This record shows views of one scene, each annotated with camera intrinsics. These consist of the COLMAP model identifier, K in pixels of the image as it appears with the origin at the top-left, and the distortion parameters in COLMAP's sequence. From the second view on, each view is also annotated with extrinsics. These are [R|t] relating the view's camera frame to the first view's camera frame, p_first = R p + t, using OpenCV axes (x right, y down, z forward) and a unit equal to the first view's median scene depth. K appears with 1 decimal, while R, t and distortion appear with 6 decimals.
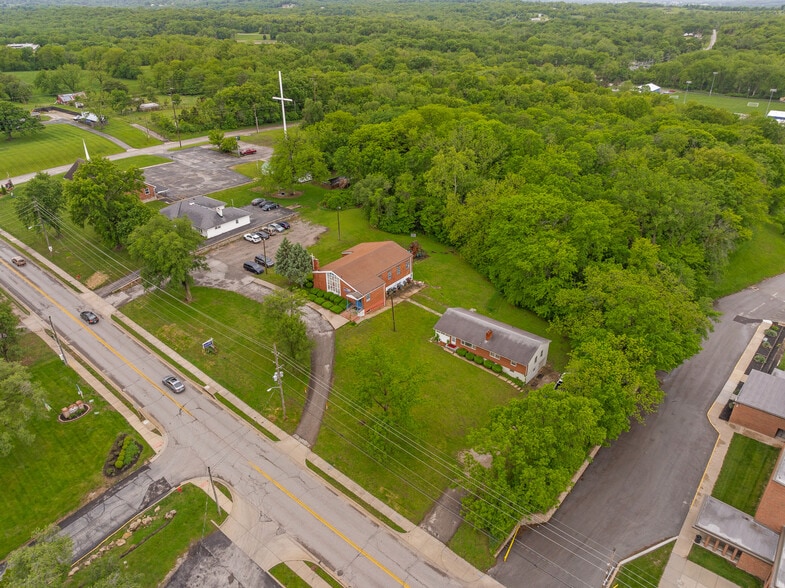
lens RADIAL K [[552.5, 0, 394.9], [0, 552.5, 293.0], [0, 0, 1]] dist [-0.034326, -0.002880]
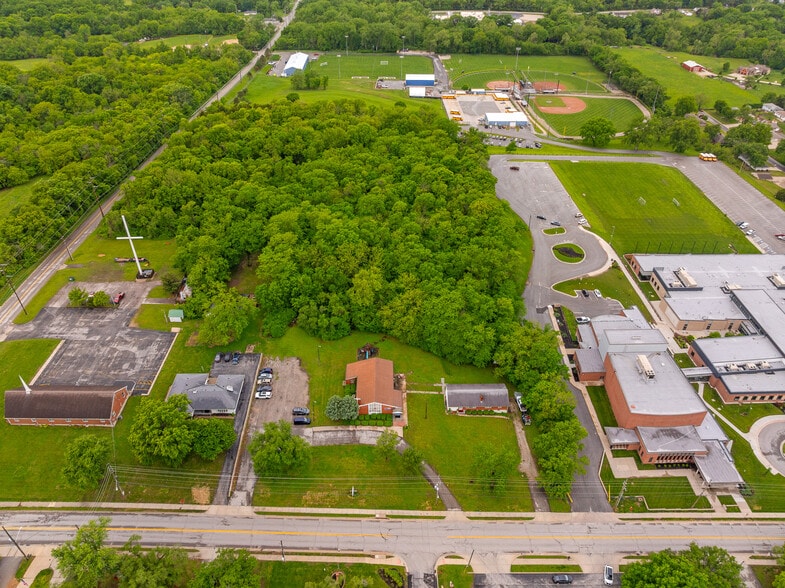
lens RADIAL K [[552.5, 0, 394.9], [0, 552.5, 293.0], [0, 0, 1]] dist [-0.034326, -0.002880]
pose [[0.766188, -0.381515, 0.517109, -0.738556], [0.299286, 0.923946, 0.238227, -0.658844], [-0.568668, -0.027764, 0.822098, -0.259968]]
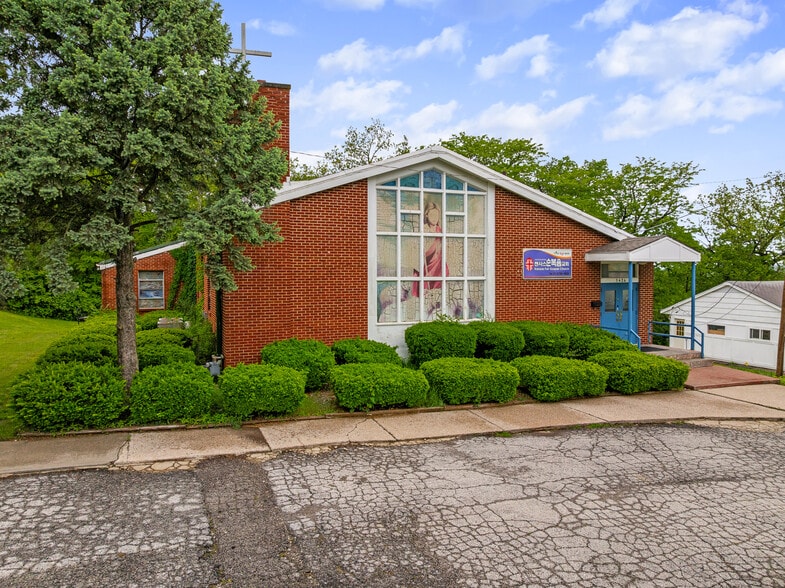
lens RADIAL K [[552.5, 0, 394.9], [0, 552.5, 293.0], [0, 0, 1]] dist [-0.034326, -0.002880]
pose [[0.477550, -0.034246, 0.877937, -0.241822], [0.412745, 0.890861, -0.189761, 0.014526], [-0.775621, 0.452984, 0.439566, 0.968005]]
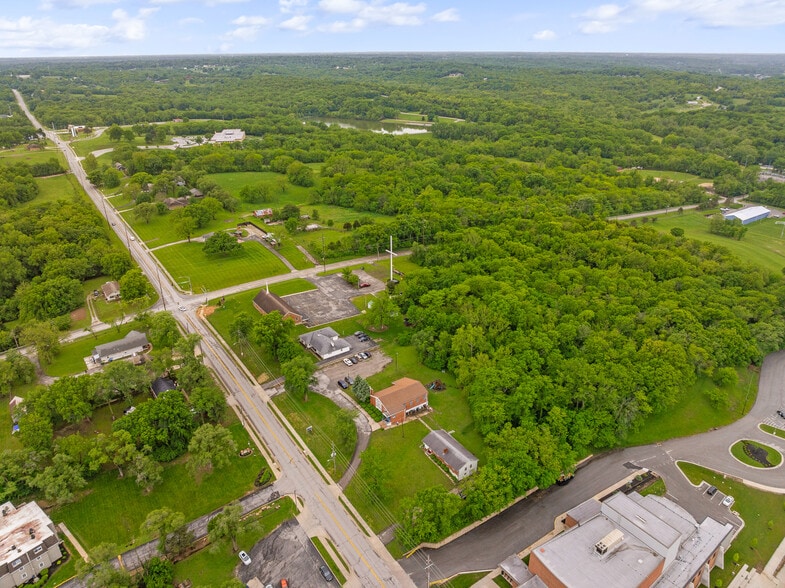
lens RADIAL K [[552.5, 0, 394.9], [0, 552.5, 293.0], [0, 0, 1]] dist [-0.034326, -0.002880]
pose [[0.959854, 0.115600, -0.255571, 0.376882], [-0.135212, 0.988969, -0.060487, -0.286568], [0.245759, 0.092615, 0.964896, -0.822052]]
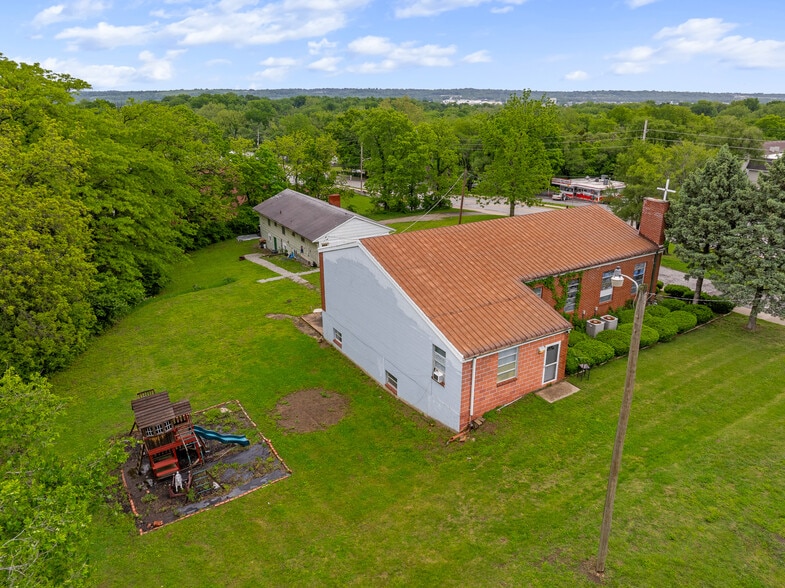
lens RADIAL K [[552.4, 0, 403.0], [0, 552.4, 295.5], [0, 0, 1]] dist [-0.038079, -0.000371]
pose [[-0.943996, -0.109905, 0.311115, -0.113231], [0.160795, 0.670126, 0.724621, -0.282585], [-0.288125, 0.734065, -0.614924, 1.306768]]
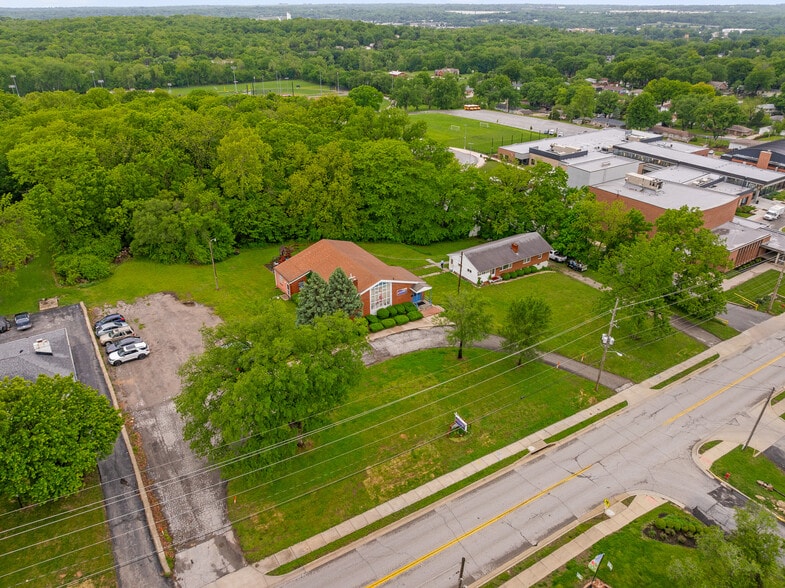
lens RADIAL K [[552.5, 0, 394.9], [0, 552.5, 293.0], [0, 0, 1]] dist [-0.034326, -0.002880]
pose [[0.302115, -0.437903, 0.846739, -0.757176], [0.453532, 0.847304, 0.276376, -0.224853], [-0.838472, 0.300526, 0.454586, 0.649553]]
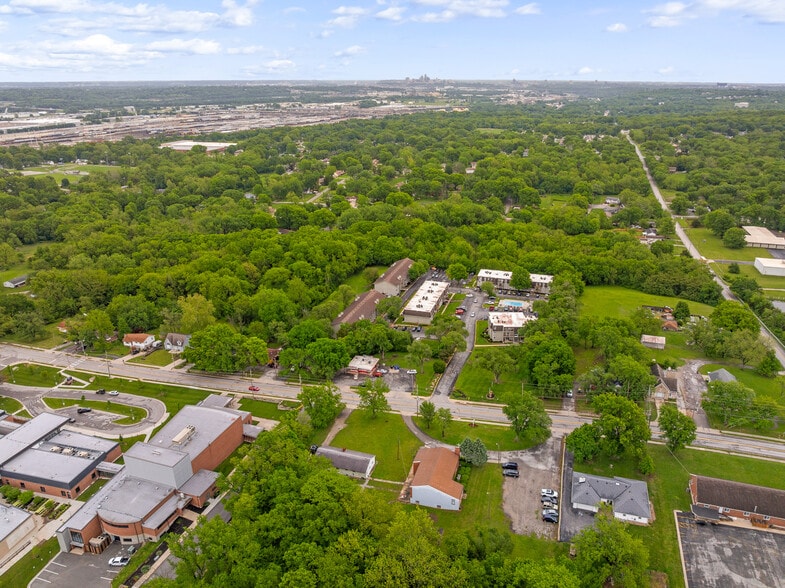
lens RADIAL K [[552.4, 0, 403.0], [0, 552.4, 295.5], [0, 0, 1]] dist [-0.038079, -0.000371]
pose [[-0.927781, 0.145352, -0.343649, 0.501519], [-0.171424, 0.652001, 0.738585, -1.544223], [0.331415, 0.744155, -0.579998, 1.585826]]
